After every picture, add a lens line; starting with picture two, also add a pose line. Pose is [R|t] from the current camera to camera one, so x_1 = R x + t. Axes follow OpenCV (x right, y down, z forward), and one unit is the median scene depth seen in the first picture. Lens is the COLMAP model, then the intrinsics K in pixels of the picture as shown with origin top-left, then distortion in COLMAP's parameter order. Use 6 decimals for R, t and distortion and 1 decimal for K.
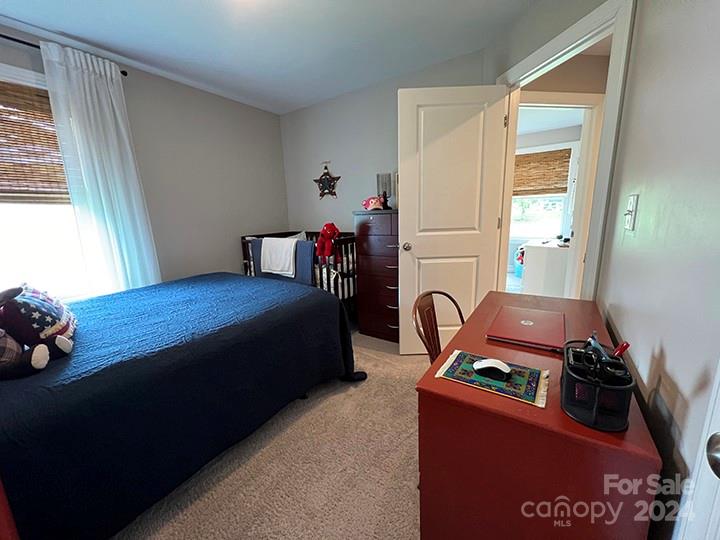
lens RADIAL K [[286.3, 0, 360.0], [0, 286.3, 270.0], [0, 0, 1]] dist [-0.001636, 0.000363]
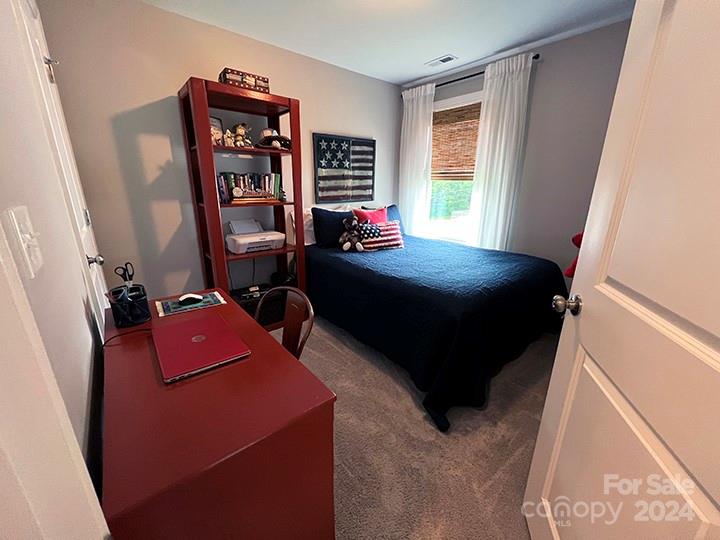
lens RADIAL K [[286.3, 0, 360.0], [0, 286.3, 270.0], [0, 0, 1]] dist [-0.001636, 0.000363]
pose [[-0.279172, 0.306702, -0.909944, 0.705380], [-0.193779, 0.910129, 0.366216, -0.255717], [0.940485, 0.278565, -0.194650, 0.944965]]
